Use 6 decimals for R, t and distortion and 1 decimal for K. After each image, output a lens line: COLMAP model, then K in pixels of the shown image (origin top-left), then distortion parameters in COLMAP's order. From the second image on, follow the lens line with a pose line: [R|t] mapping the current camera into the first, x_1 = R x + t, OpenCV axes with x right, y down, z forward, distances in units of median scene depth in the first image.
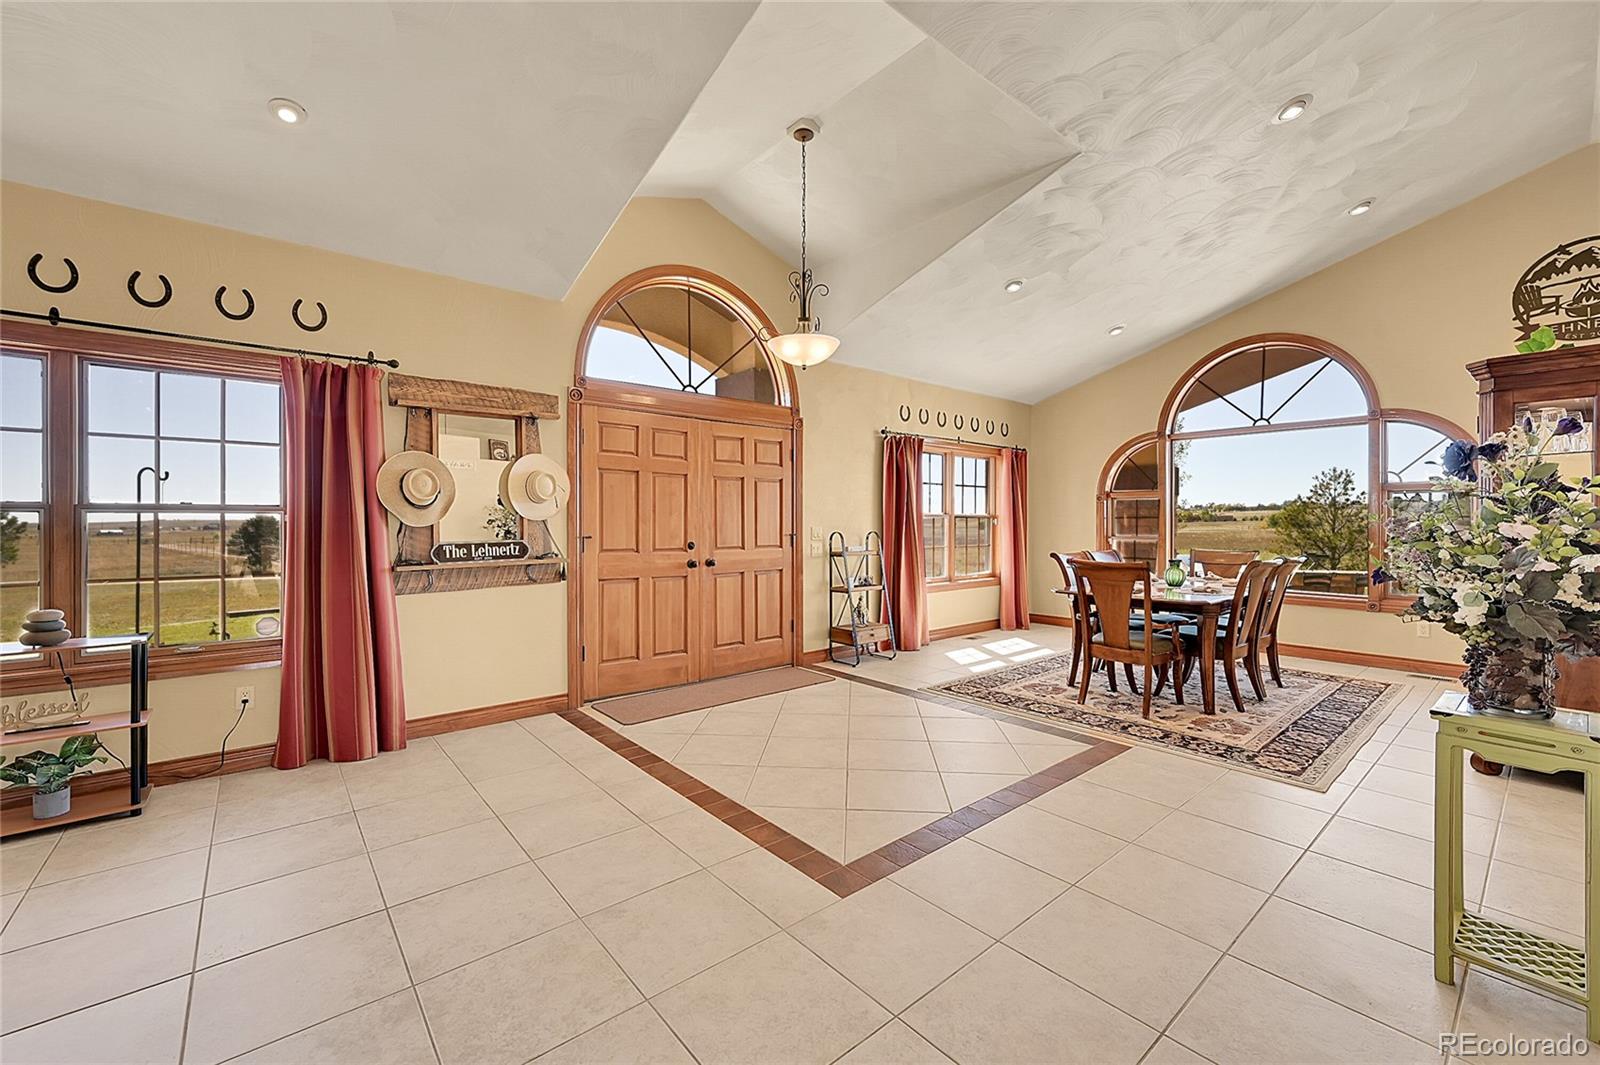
lens RADIAL K [[637.8, 0, 794.5], [0, 637.8, 524.6], [0, 0, 1]] dist [-0.002178, 0.000246]
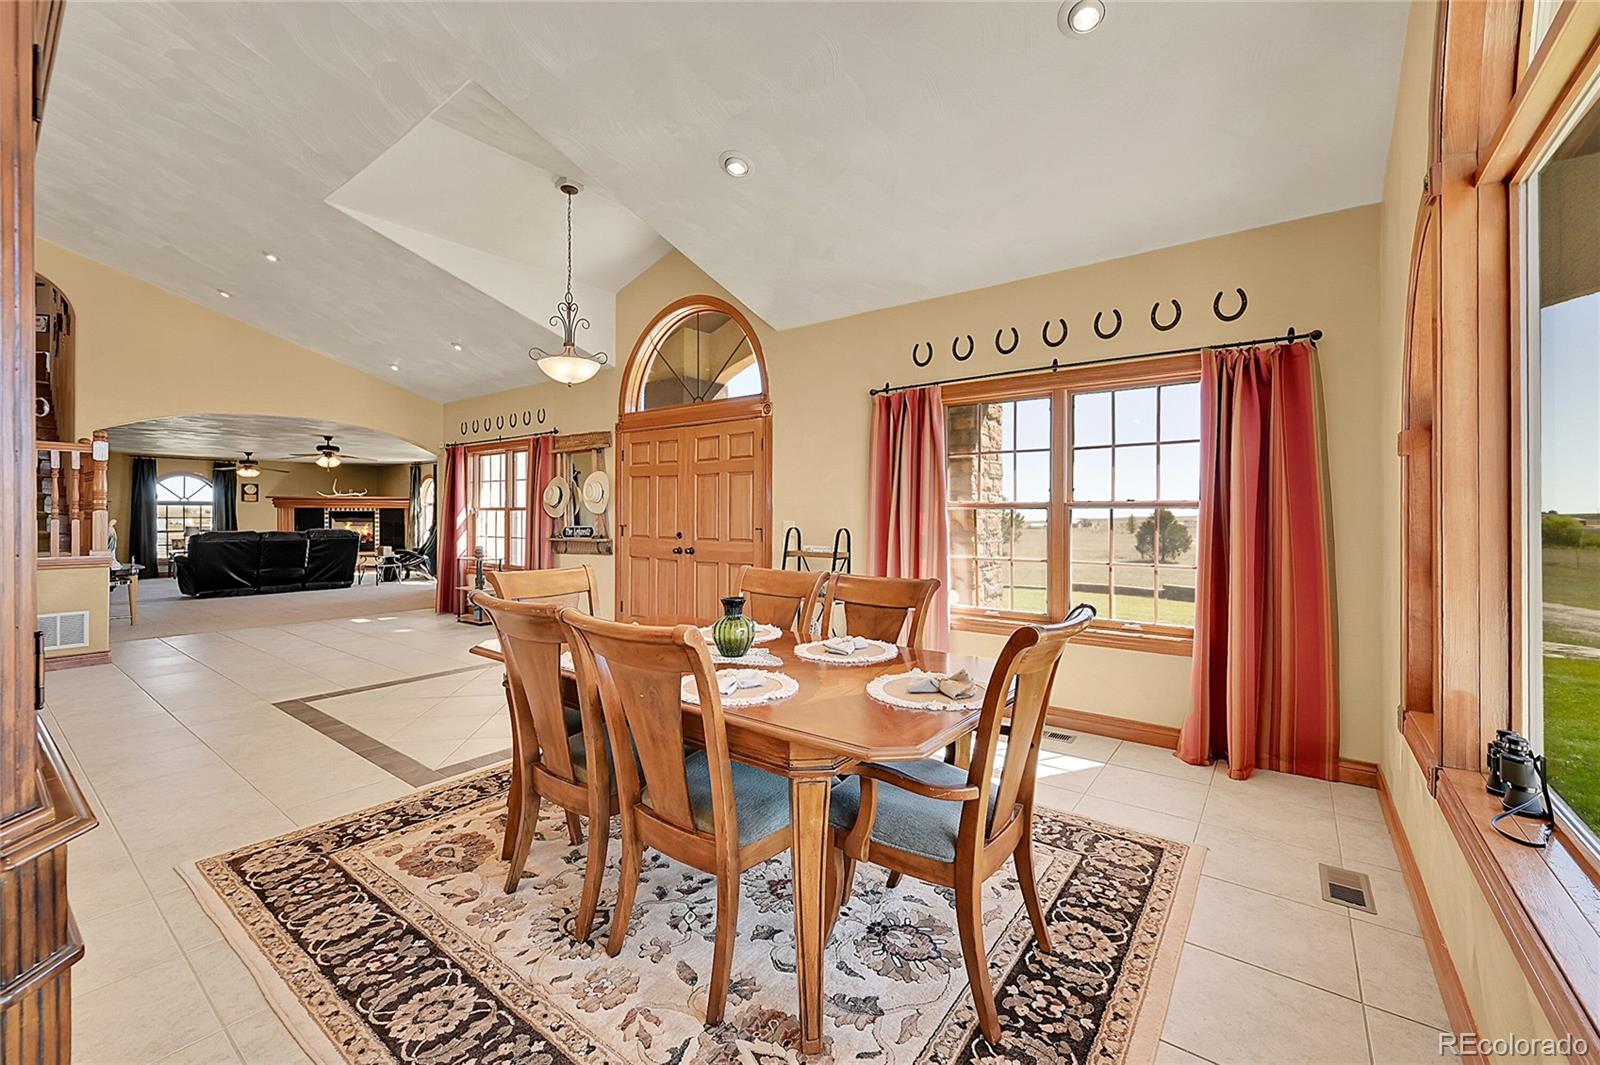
lens RADIAL K [[637.8, 0, 783.7], [0, 637.8, 525.6], [0, 0, 1]] dist [-0.002178, 0.000246]
pose [[0.234473, 0.022393, -0.971865, 1.152501], [0.000071, 0.999734, 0.023052, -0.013268], [0.972123, -0.005474, 0.234409, 1.011471]]
